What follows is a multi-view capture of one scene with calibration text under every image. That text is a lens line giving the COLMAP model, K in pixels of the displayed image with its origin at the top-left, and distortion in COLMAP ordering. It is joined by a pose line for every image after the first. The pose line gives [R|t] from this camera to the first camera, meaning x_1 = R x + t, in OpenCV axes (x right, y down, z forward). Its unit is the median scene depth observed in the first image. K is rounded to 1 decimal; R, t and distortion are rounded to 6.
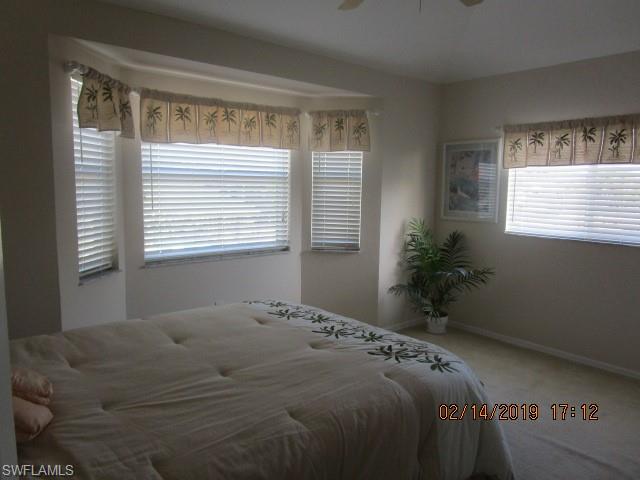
lens RADIAL K [[468.3, 0, 318.6], [0, 468.3, 240.2], [0, 0, 1]] dist [-0.022703, -0.003269]
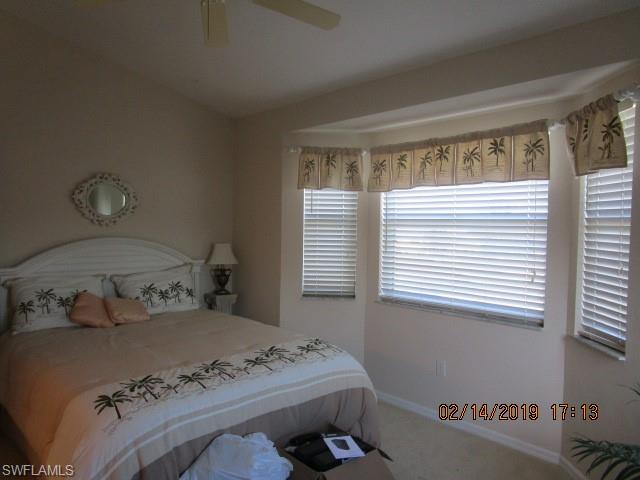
lens RADIAL K [[468.3, 0, 318.8], [0, 468.3, 239.0], [0, 0, 1]] dist [-0.022703, -0.003269]
pose [[0.041883, 0.018777, -0.998946, 0.706918], [-0.127417, 0.991760, 0.013300, -0.085285], [0.990965, 0.126726, 0.043931, 0.750311]]
